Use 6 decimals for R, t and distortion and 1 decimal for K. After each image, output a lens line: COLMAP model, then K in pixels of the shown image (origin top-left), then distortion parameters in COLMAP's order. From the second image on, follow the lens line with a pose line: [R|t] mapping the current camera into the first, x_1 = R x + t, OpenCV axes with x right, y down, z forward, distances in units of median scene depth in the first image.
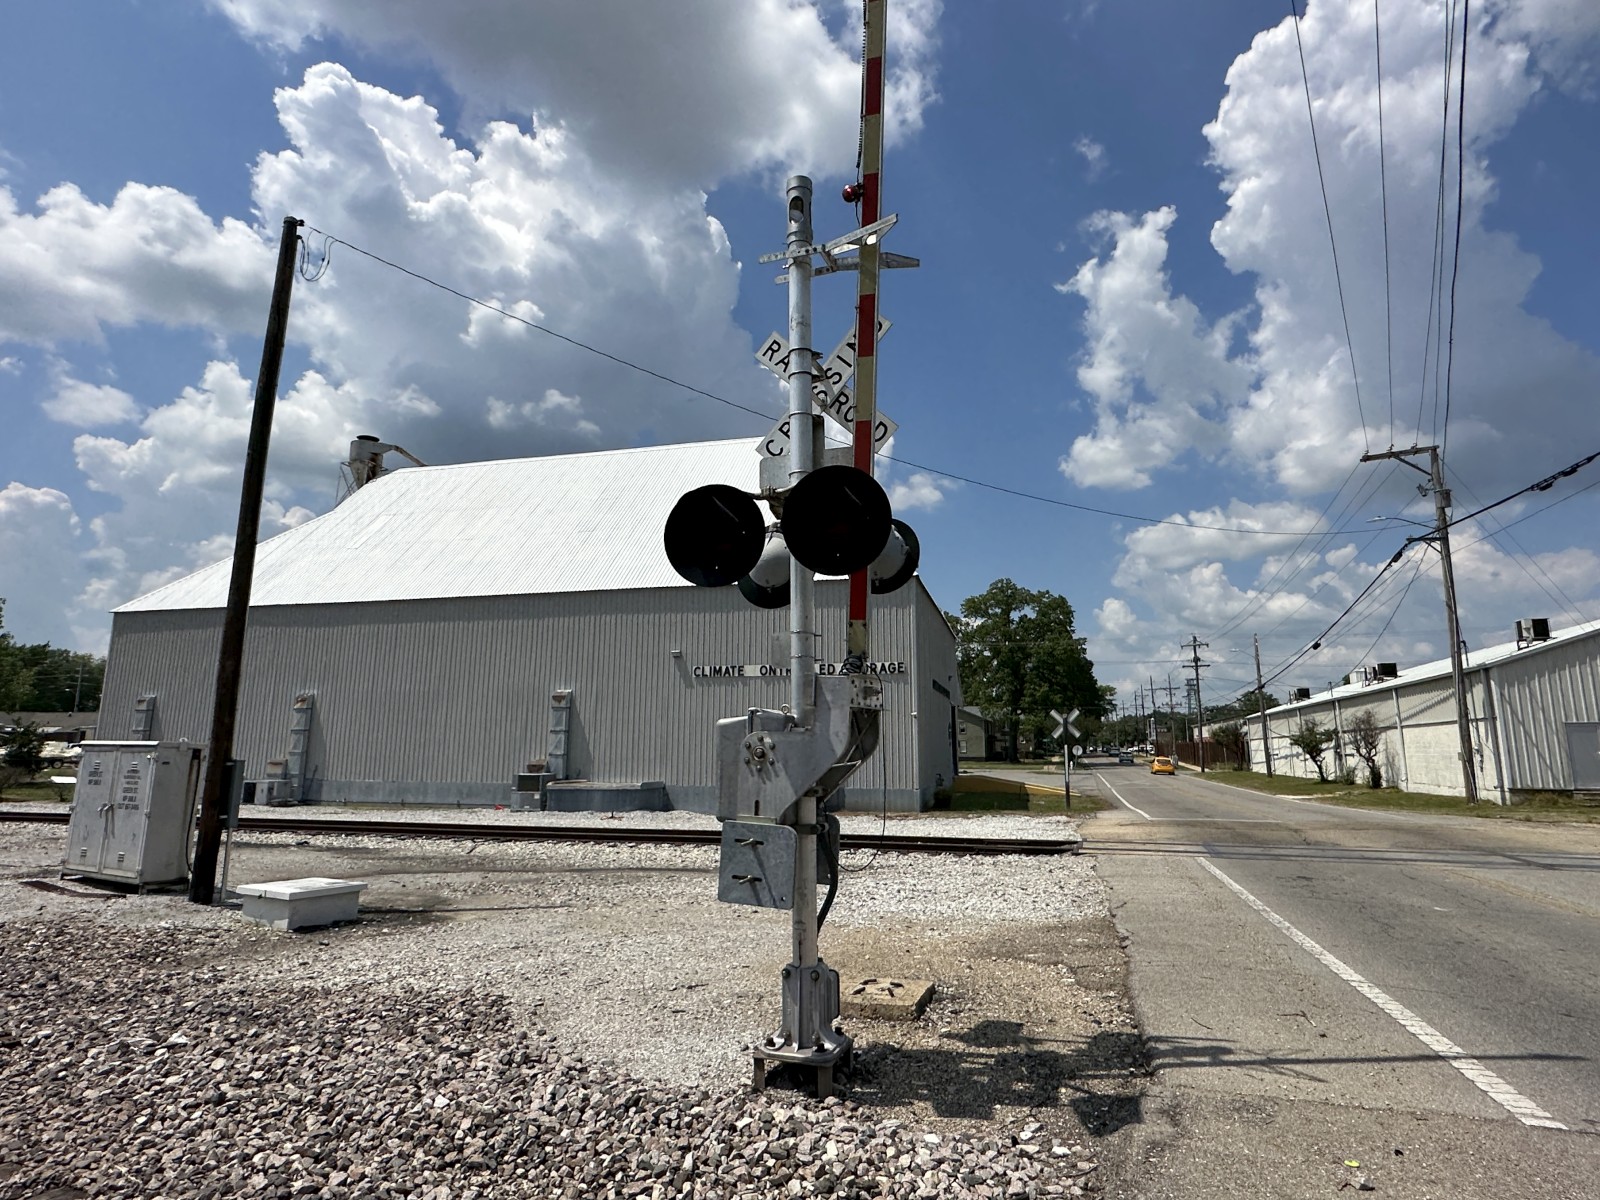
lens RADIAL K [[874.1, 0, 800.0], [0, 874.1, 600.0], [0, 0, 1]] dist [-0.003347, -0.000128]
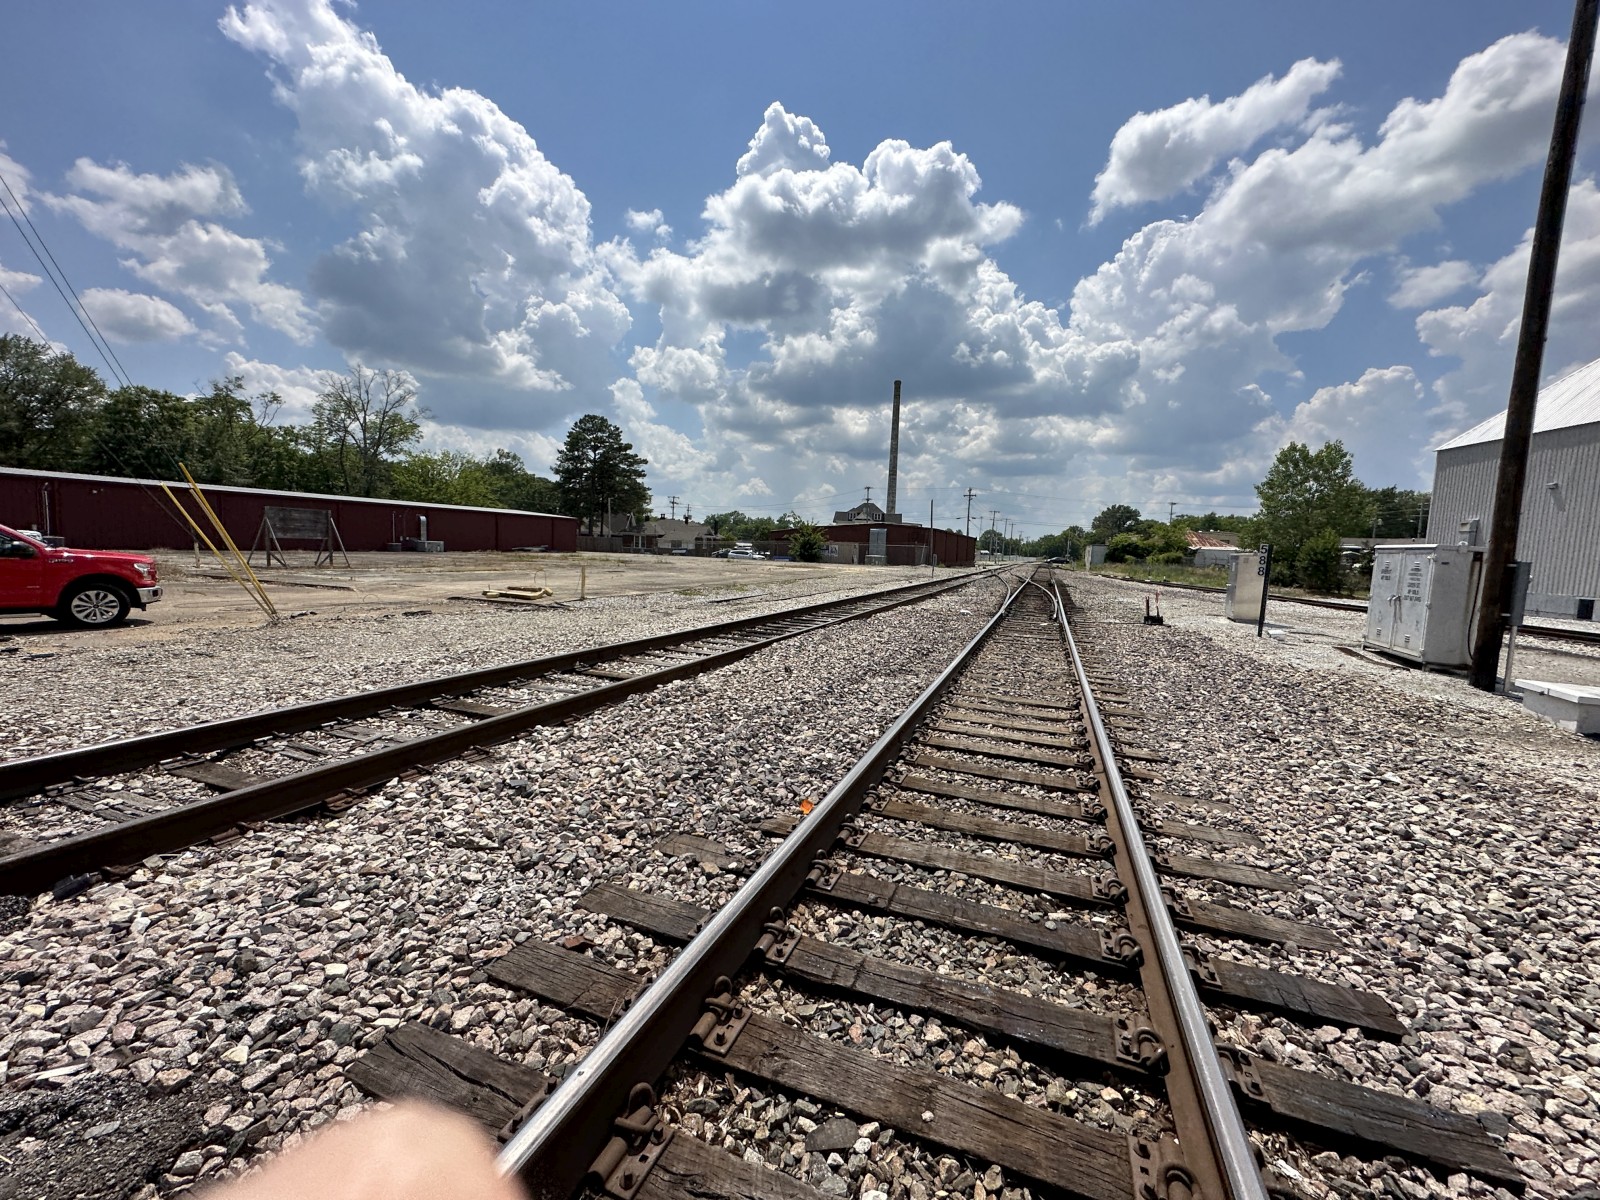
lens RADIAL K [[642.2, 0, 811.9], [0, 642.2, 606.0], [0, 0, 1]] dist [0.002694, 0.000592]
pose [[0.120746, 0.092944, -0.988323, 0.019037], [0.132448, 0.985197, 0.108832, 0.089667], [0.983808, -0.144043, 0.106648, 0.195425]]
